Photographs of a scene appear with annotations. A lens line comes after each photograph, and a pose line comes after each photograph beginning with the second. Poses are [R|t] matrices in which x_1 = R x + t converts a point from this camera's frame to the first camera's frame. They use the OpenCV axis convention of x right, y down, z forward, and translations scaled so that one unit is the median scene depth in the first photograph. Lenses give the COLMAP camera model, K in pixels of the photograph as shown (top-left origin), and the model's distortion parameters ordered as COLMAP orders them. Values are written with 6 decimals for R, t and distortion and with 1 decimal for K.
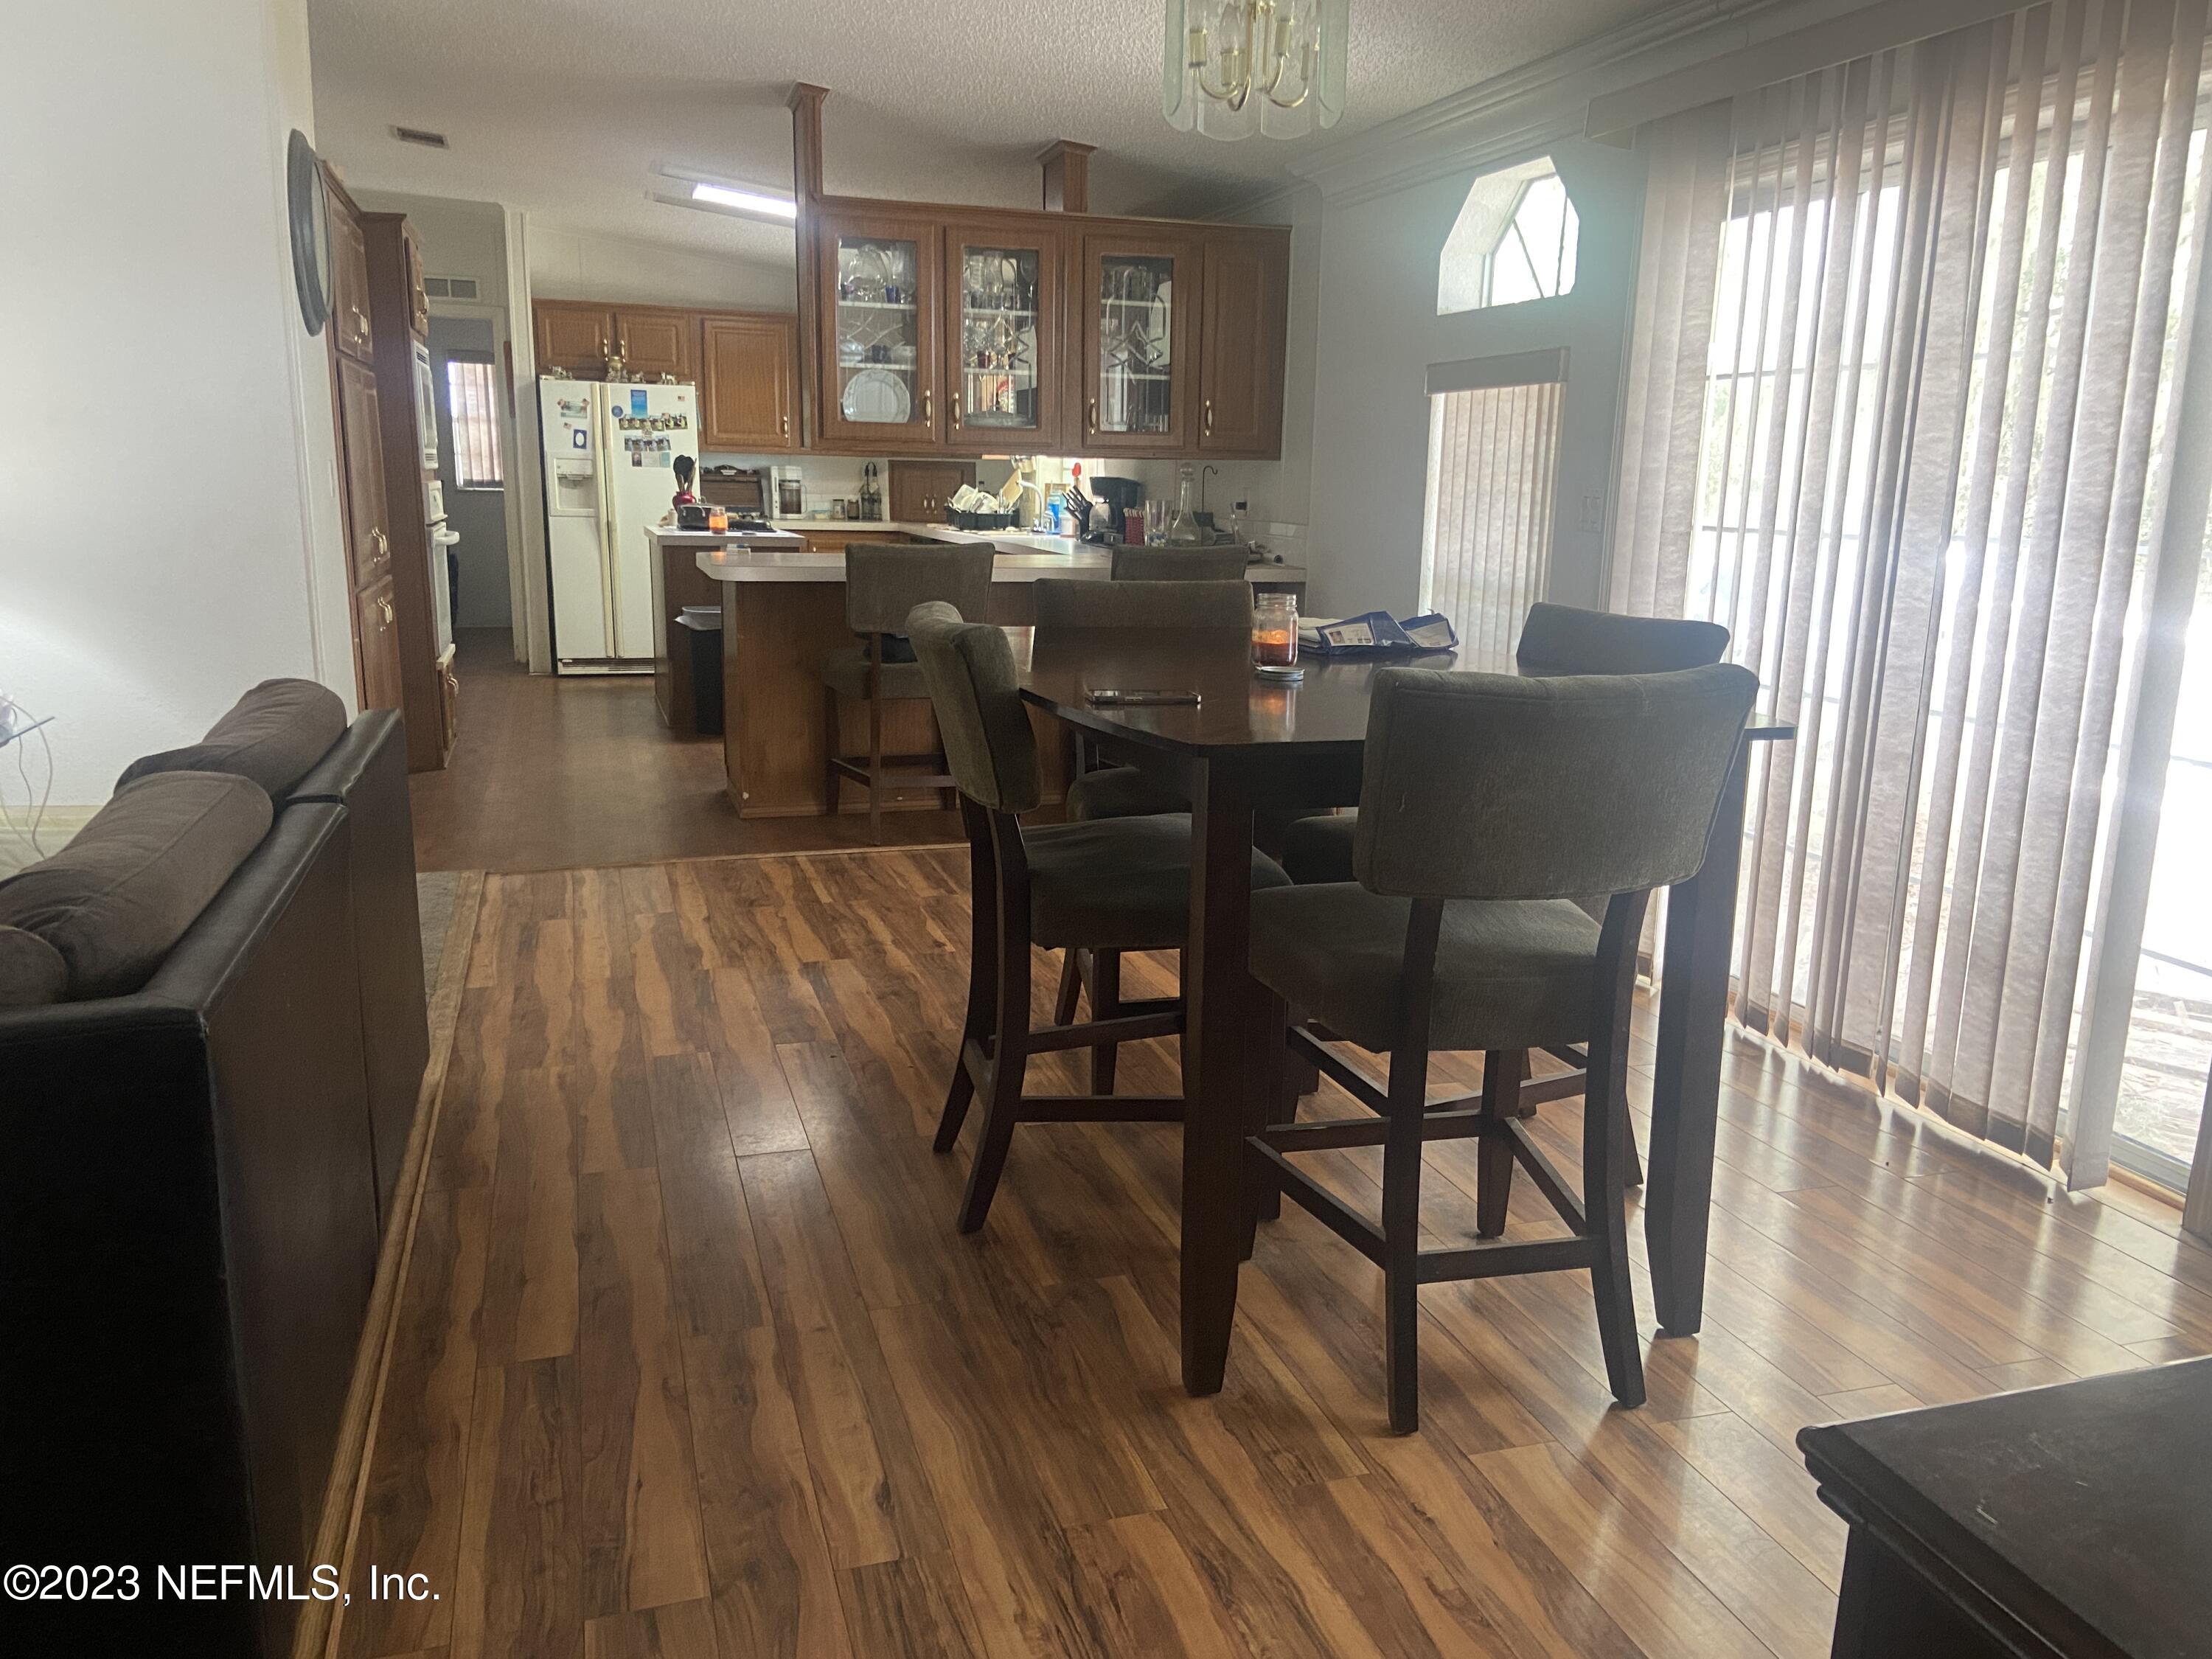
lens RADIAL K [[1689.4, 0, 1117.9], [0, 1689.4, 830.5], [0, 0, 1]] dist [0.106427, -0.129874]
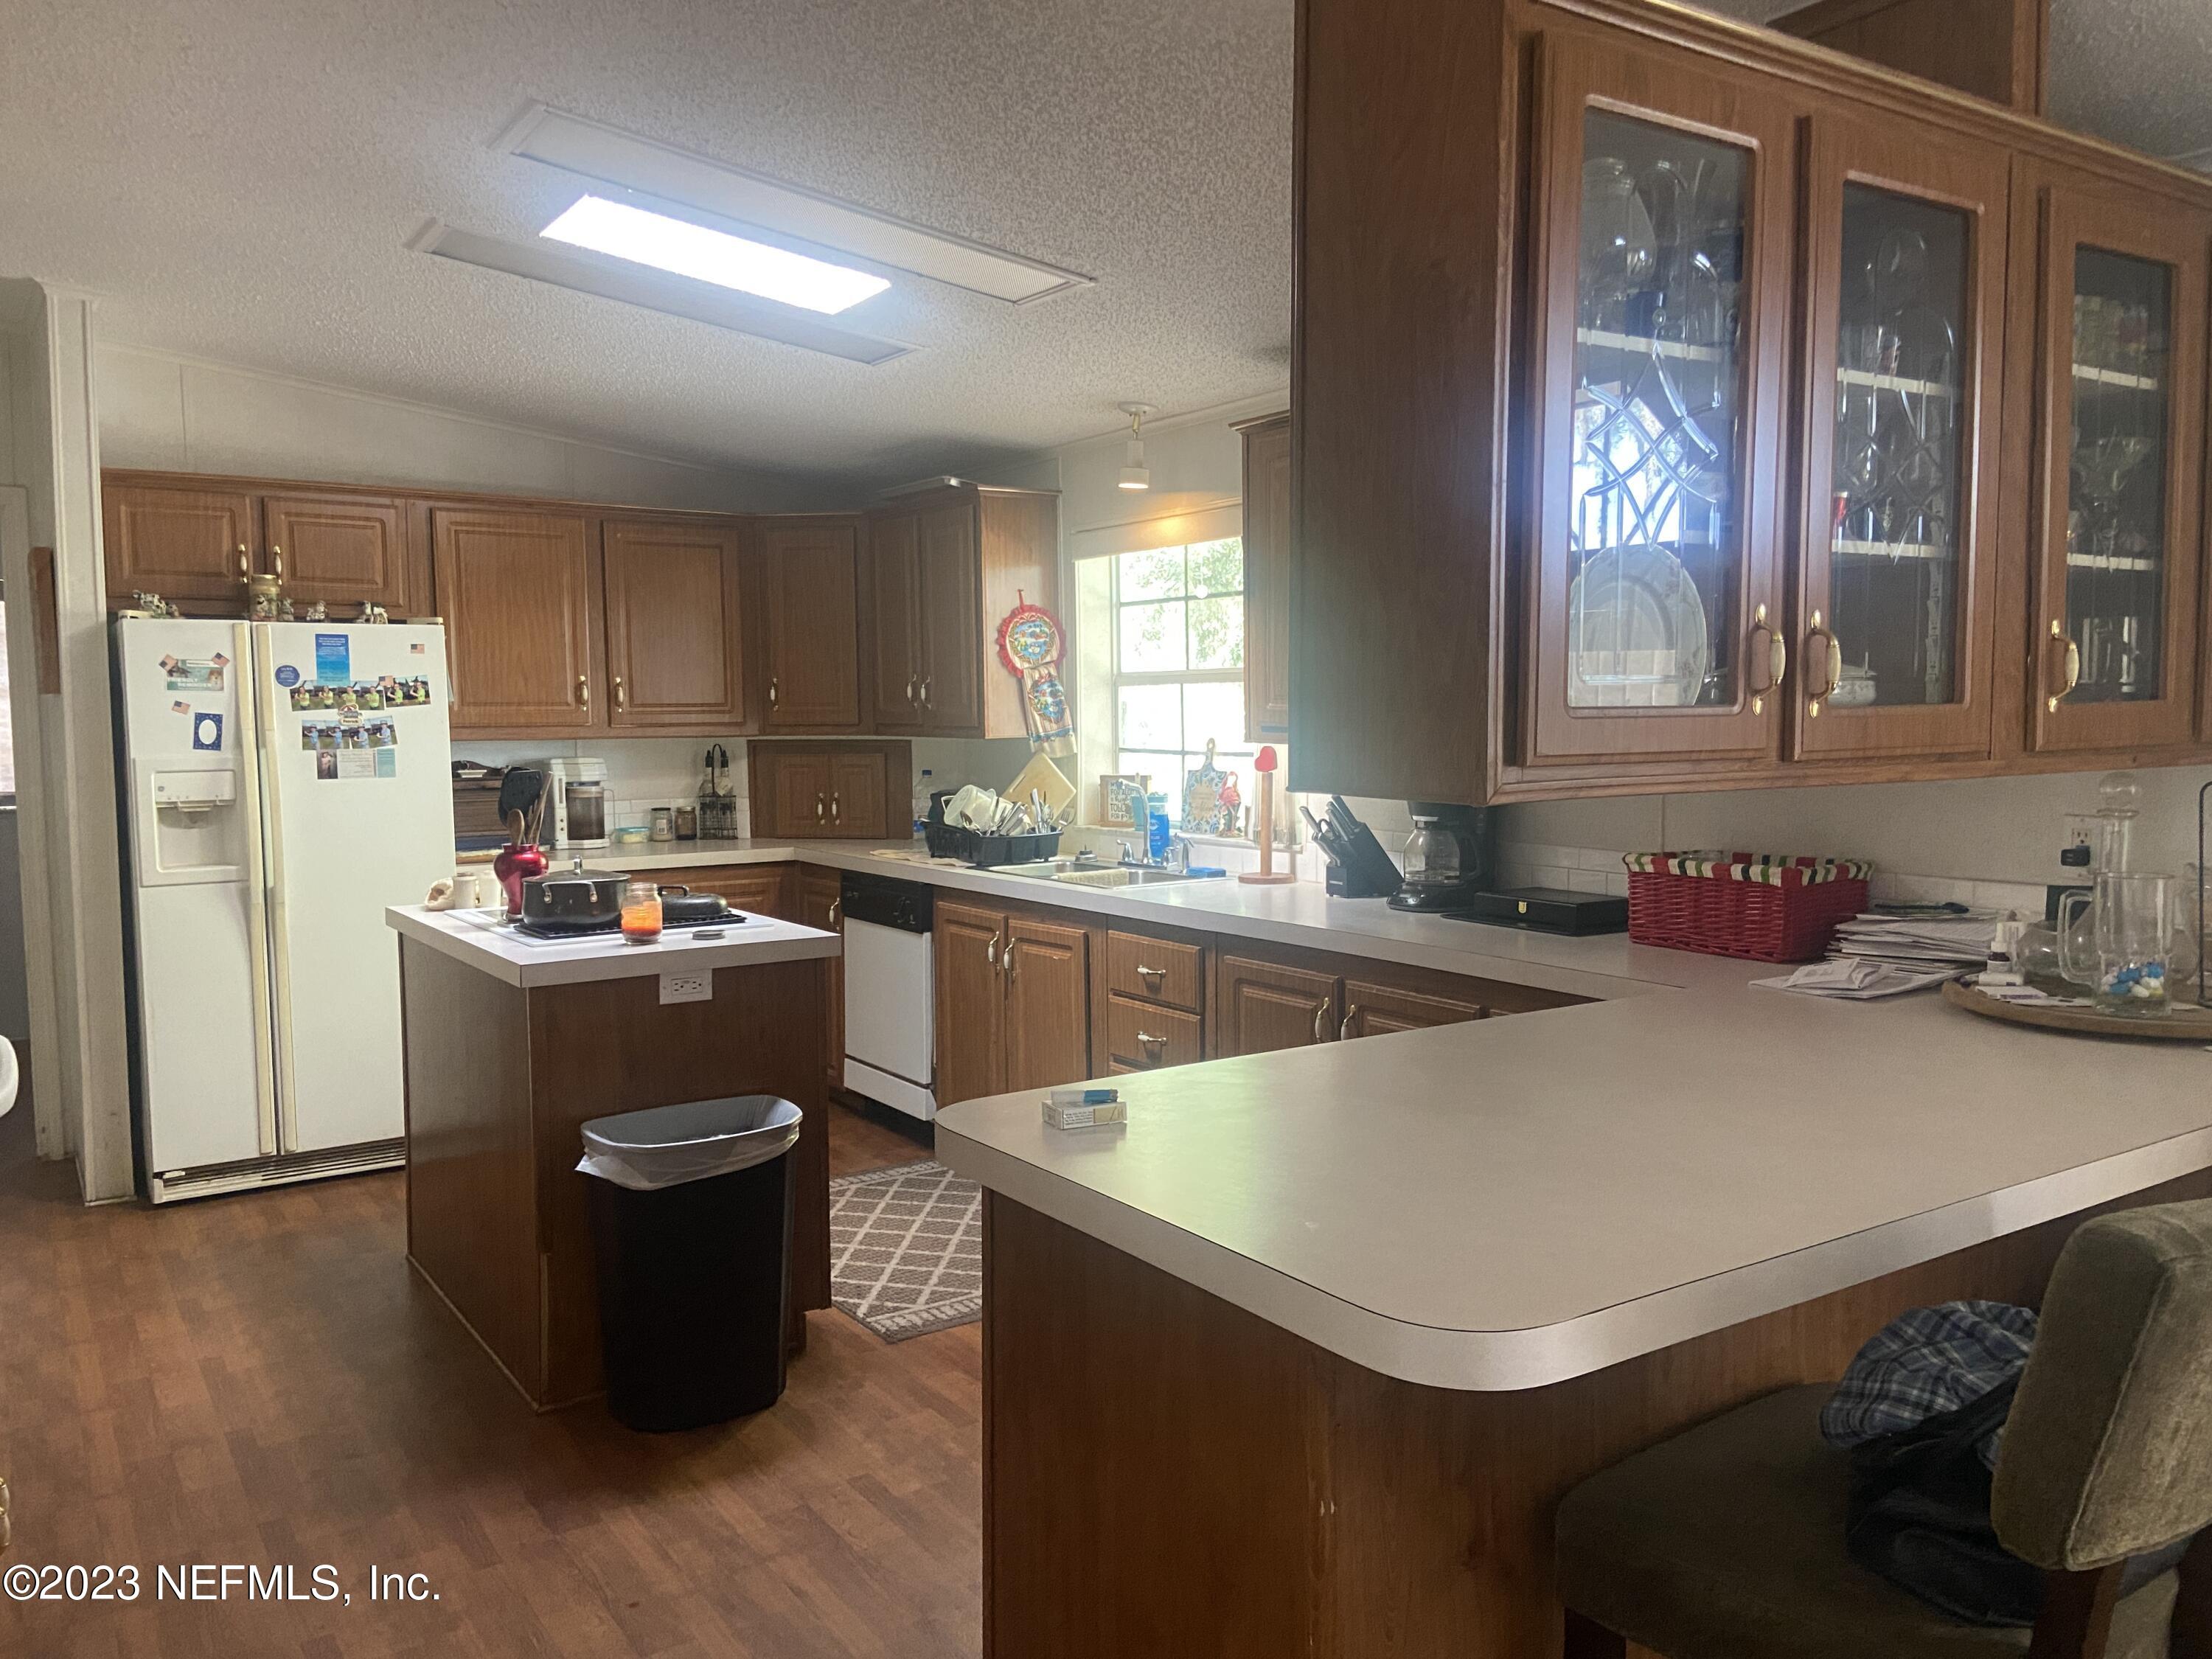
lens RADIAL K [[1689.4, 0, 1098.1], [0, 1689.4, 820.6], [0, 0, 1]] dist [0.106427, -0.129874]
pose [[0.962865, -0.047538, 0.265766, -0.196007], [0.084060, 0.988234, -0.127778, -0.115106], [-0.256564, 0.145373, 0.955532, 0.448698]]
